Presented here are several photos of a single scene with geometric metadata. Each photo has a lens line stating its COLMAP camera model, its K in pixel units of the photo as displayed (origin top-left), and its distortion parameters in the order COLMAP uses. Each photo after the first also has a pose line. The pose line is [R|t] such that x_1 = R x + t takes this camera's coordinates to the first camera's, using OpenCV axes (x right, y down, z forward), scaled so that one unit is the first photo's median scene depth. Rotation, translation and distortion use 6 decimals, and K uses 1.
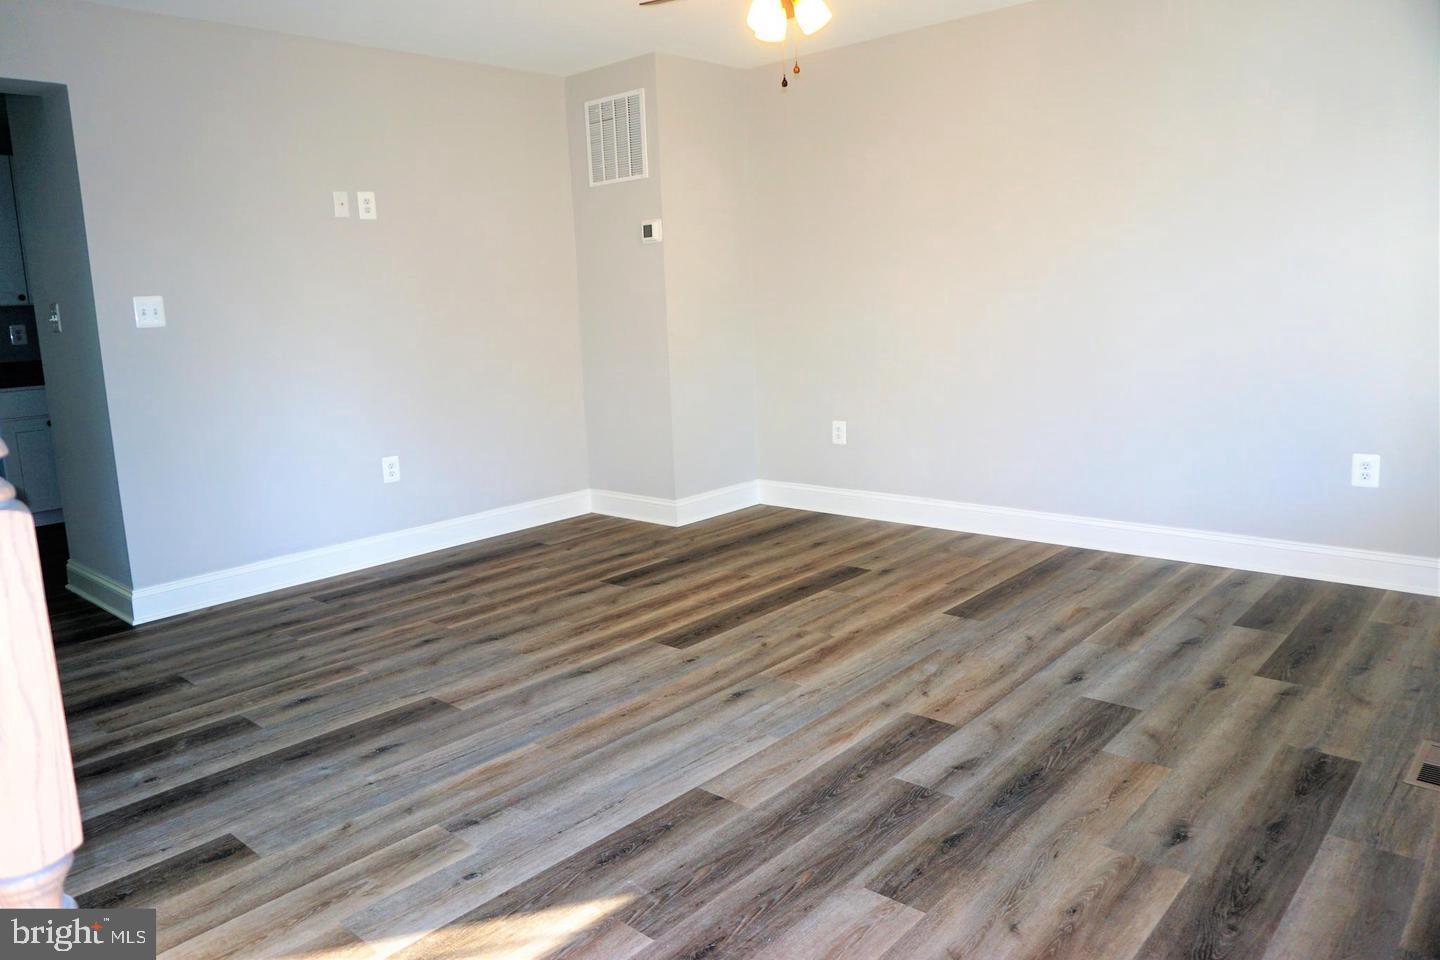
lens RADIAL K [[1010.0, 0, 685.9], [0, 1010.0, 457.0], [0, 0, 1]] dist [-0.072875, 0.063422]
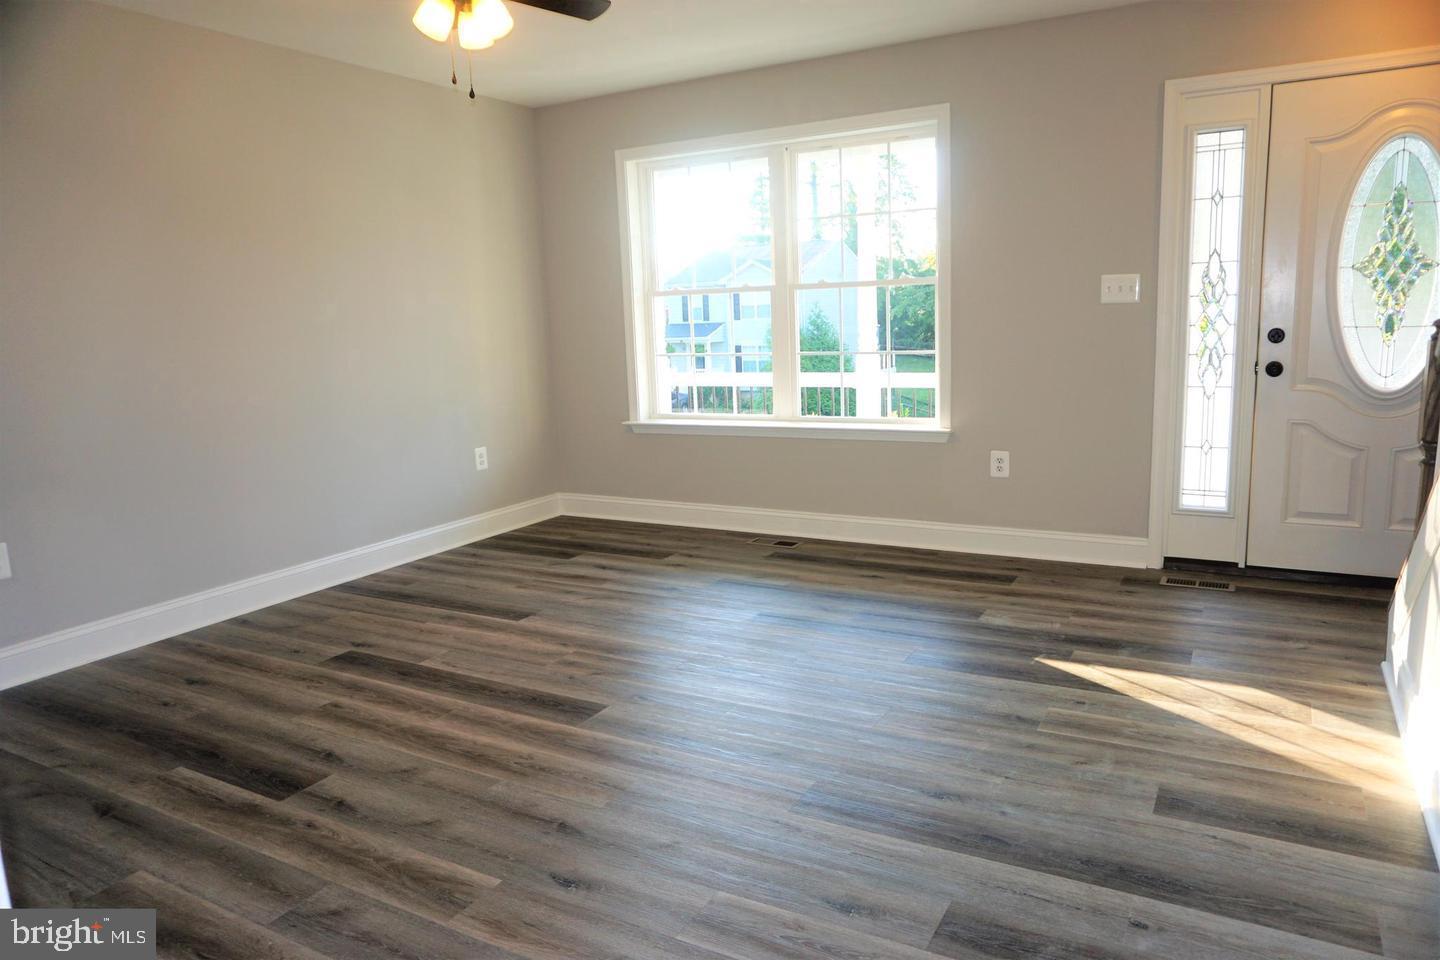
lens RADIAL K [[964.3, 0, 723.1], [0, 964.3, 476.8], [0, 0, 1]] dist [-0.058866, 0.047521]
pose [[-0.226217, -0.112592, 0.967548, -0.829611], [0.201714, 0.966351, 0.159615, -0.123504], [-0.952962, 0.231275, -0.195894, 1.011633]]
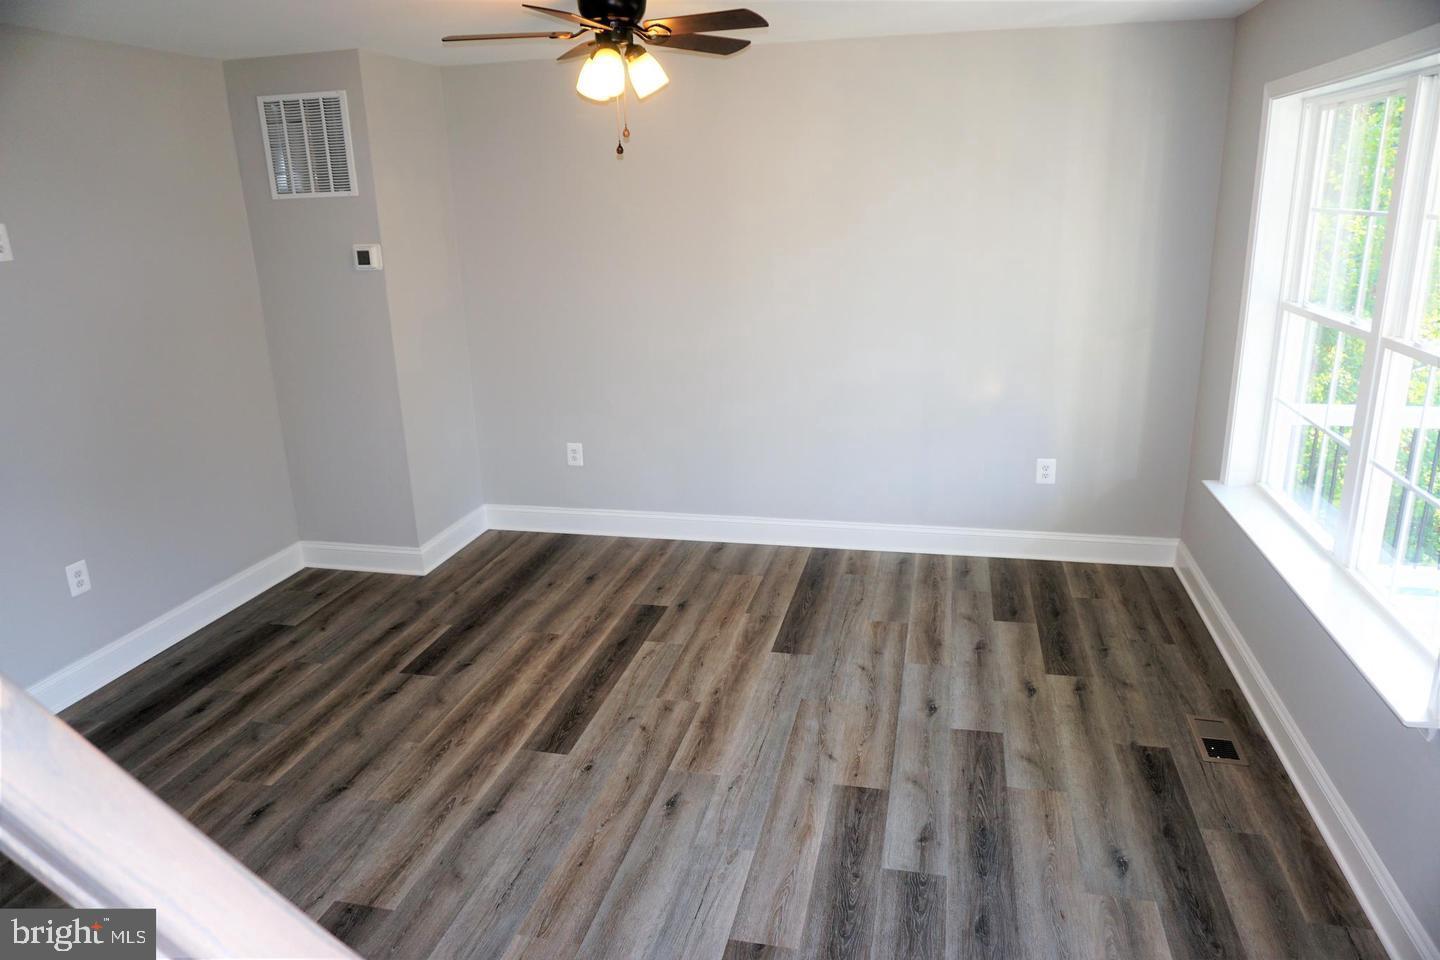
lens RADIAL K [[964.3, 0, 723.1], [0, 964.3, 476.8], [0, 0, 1]] dist [-0.058866, 0.047521]
pose [[0.867925, -0.122820, 0.481271, -0.280087], [0.068025, 0.989208, 0.129769, -0.178397], [-0.492015, -0.079891, 0.866913, 0.151211]]
